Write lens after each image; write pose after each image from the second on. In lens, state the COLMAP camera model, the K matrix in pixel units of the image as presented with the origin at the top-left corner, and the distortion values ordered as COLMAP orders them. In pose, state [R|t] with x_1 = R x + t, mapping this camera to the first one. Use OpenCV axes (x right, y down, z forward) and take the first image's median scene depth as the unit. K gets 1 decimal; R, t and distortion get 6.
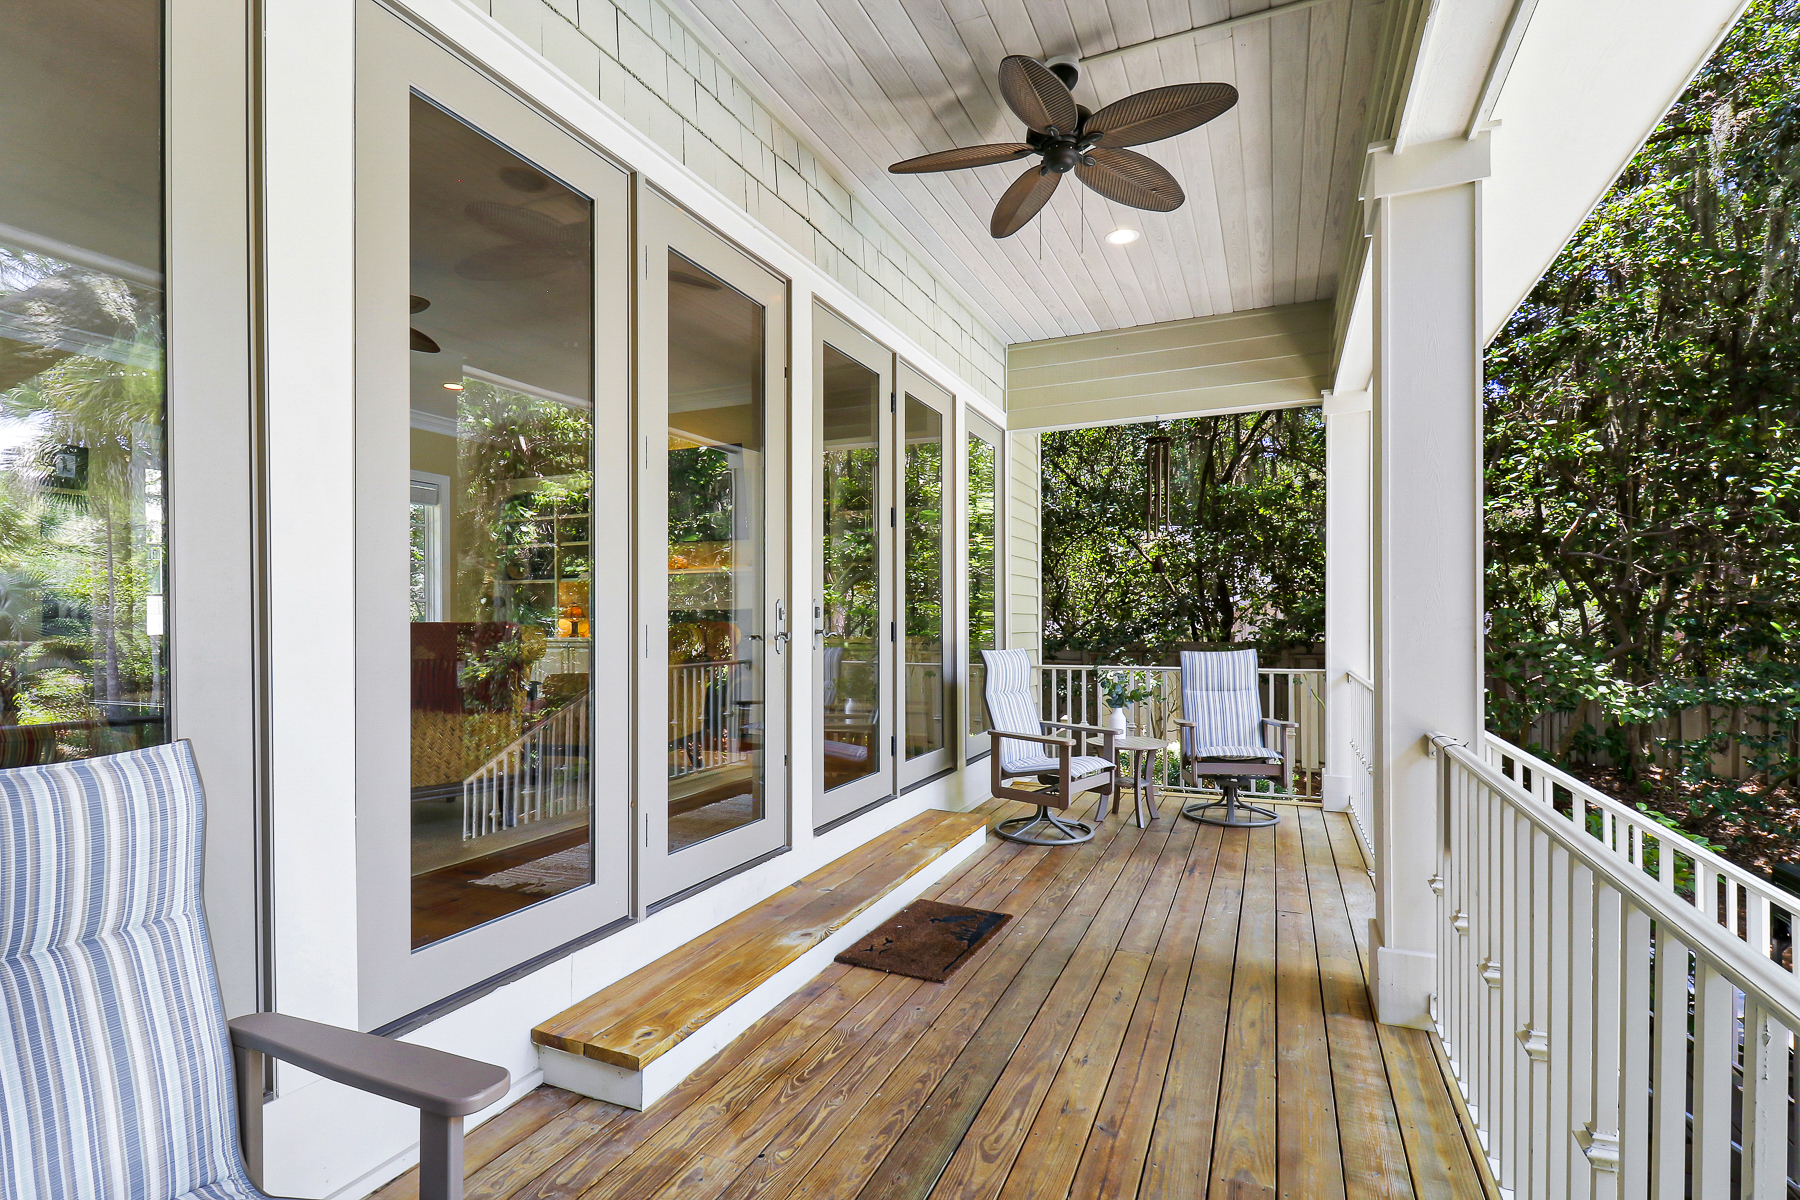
lens RADIAL K [[862.1, 0, 903.0], [0, 862.1, 624.8], [0, 0, 1]] dist [-0.002343, -0.000004]
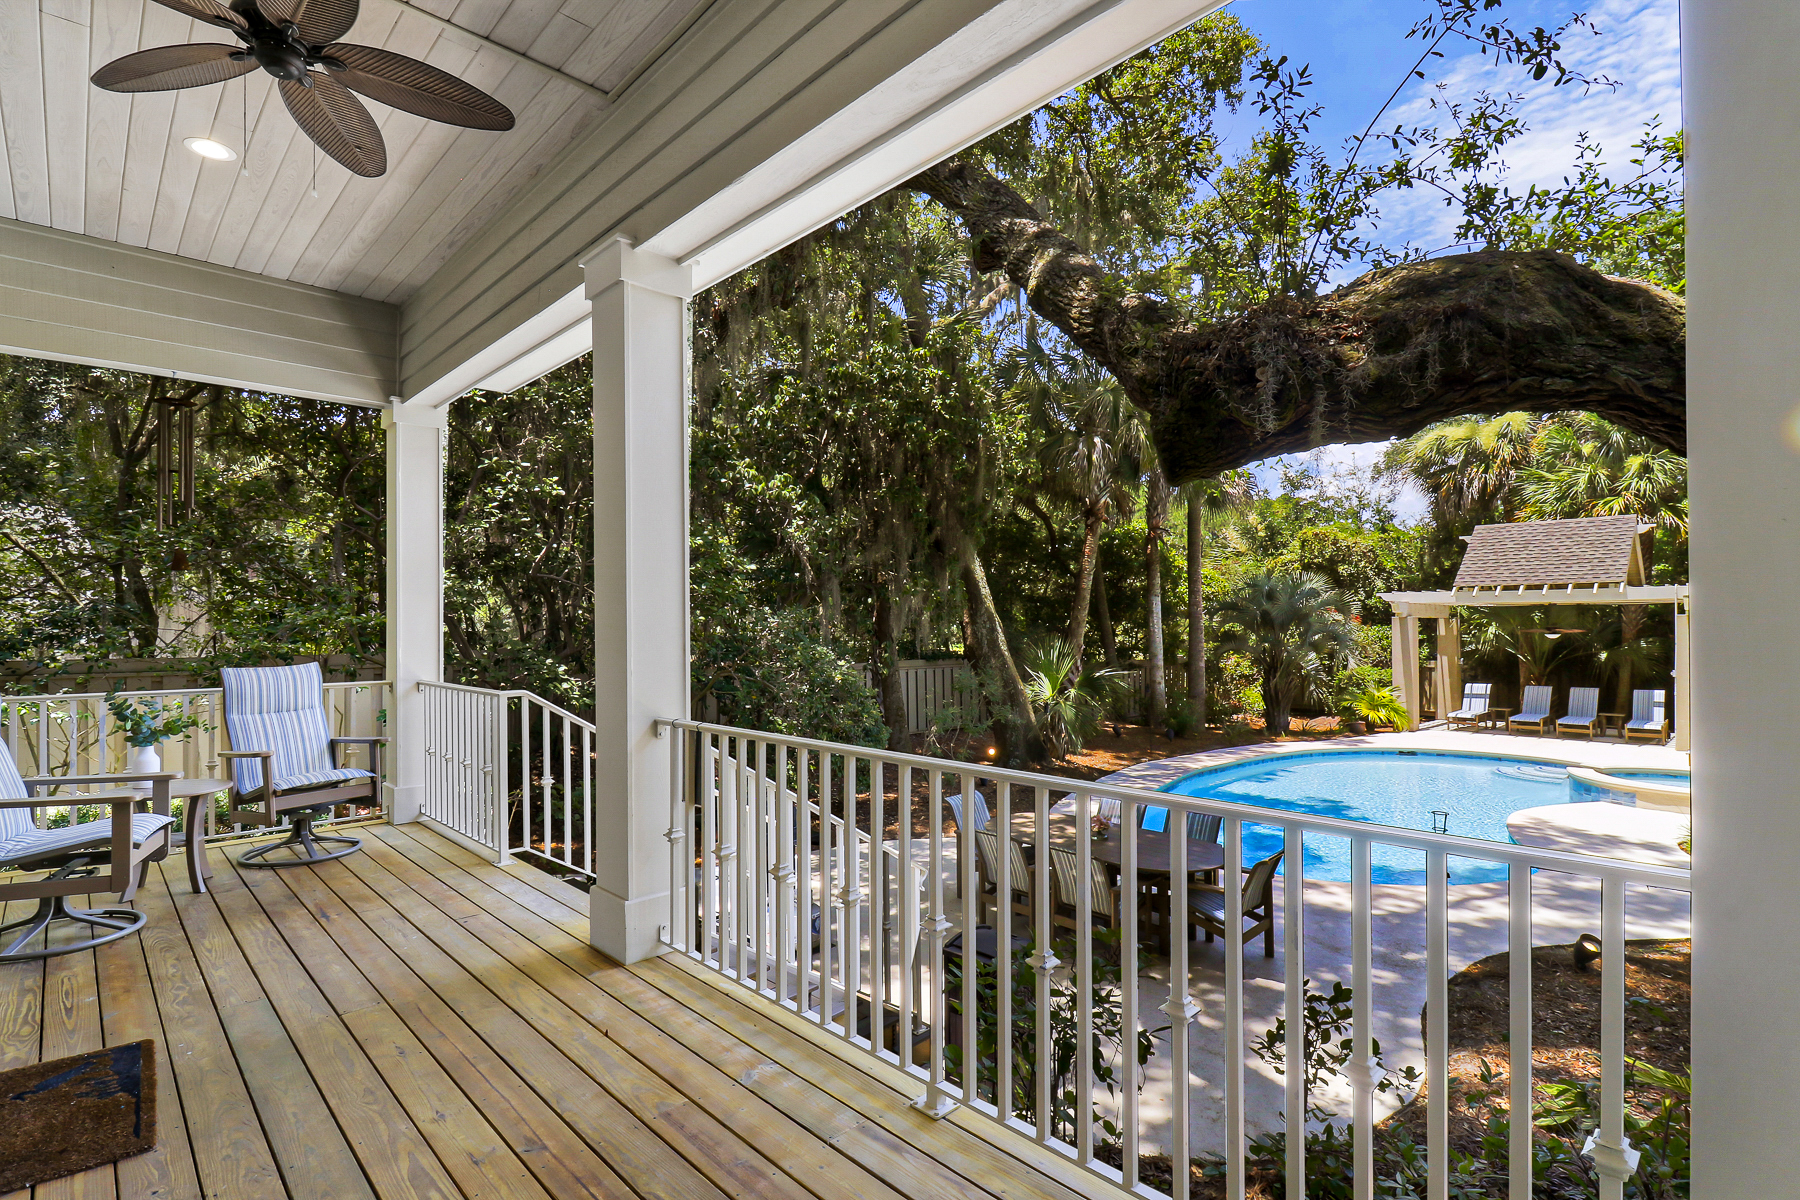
lens RADIAL K [[855.1, 0, 902.2], [0, 855.1, 618.3], [0, 0, 1]] dist [0.052528, -0.028472]
pose [[0.383487, 0.011827, 0.923471, -0.235979], [0.006589, 0.999858, -0.015541, 0.000096], [-0.923523, 0.012044, 0.383354, 0.100215]]
